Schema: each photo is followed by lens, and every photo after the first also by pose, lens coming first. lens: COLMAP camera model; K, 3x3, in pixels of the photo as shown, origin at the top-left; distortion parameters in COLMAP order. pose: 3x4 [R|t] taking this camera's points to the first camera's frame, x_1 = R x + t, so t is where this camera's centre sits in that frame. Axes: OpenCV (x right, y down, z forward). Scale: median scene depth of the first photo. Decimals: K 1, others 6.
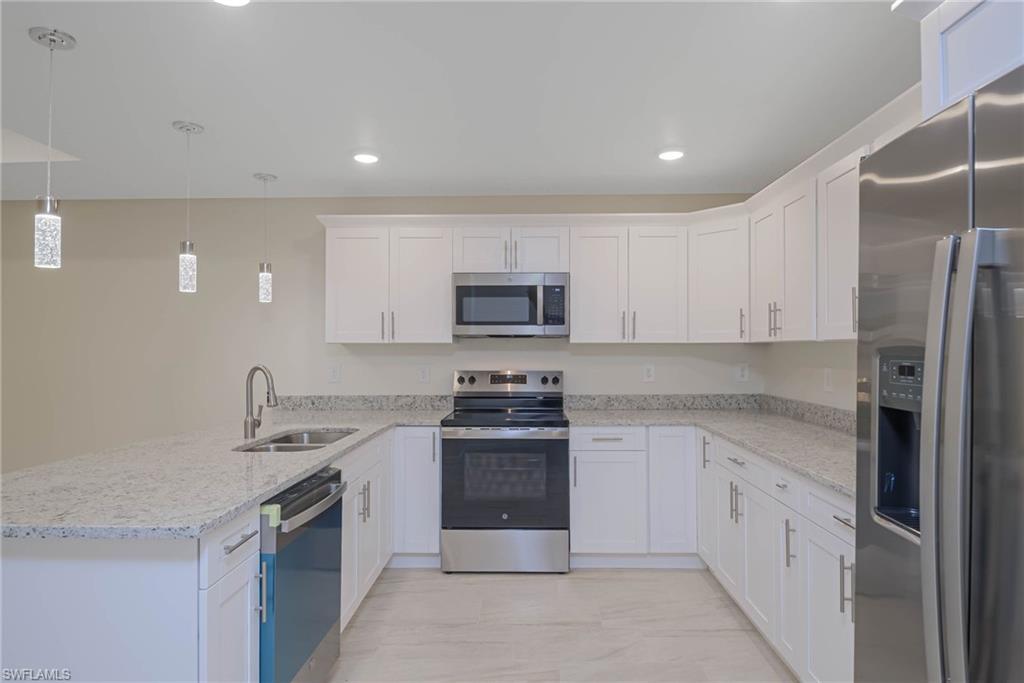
lens RADIAL K [[593.6, 0, 512.0], [0, 593.6, 341.5], [0, 0, 1]] dist [0.002208, 0.000247]
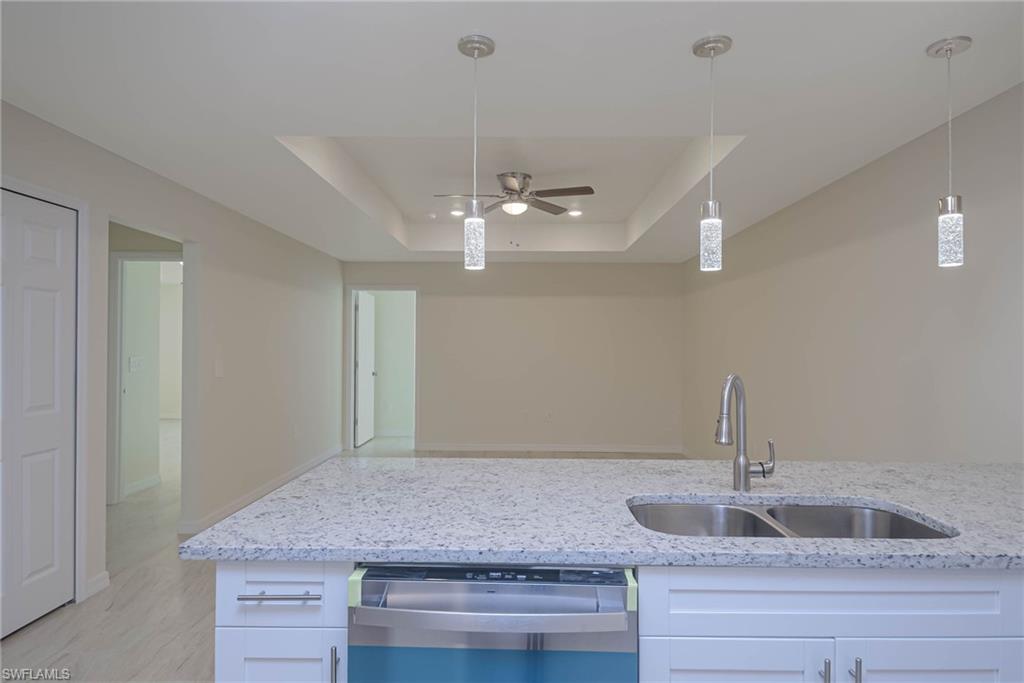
lens RADIAL K [[569.5, 0, 513.1], [0, 569.5, 352.5], [0, 0, 1]] dist [-0.000675, -0.000159]
pose [[0.007891, -0.006860, -0.999945, 0.112570], [0.006425, 0.999956, -0.006810, 0.015489], [0.999948, -0.006371, 0.007935, 0.556778]]
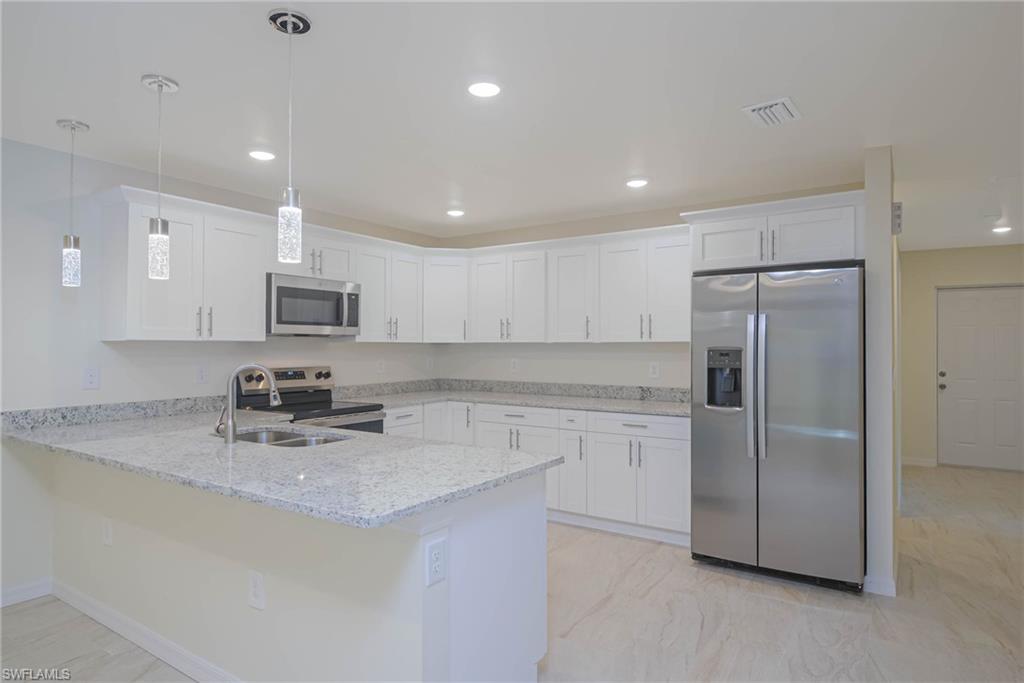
lens RADIAL K [[593.6, 0, 512.0], [0, 593.6, 341.5], [0, 0, 1]] dist [0.002208, 0.000247]
pose [[0.535281, 0.007305, 0.844643, -0.734052], [-0.010435, 0.999943, -0.002035, 0.000552], [-0.844610, -0.007725, 0.535327, 0.096763]]
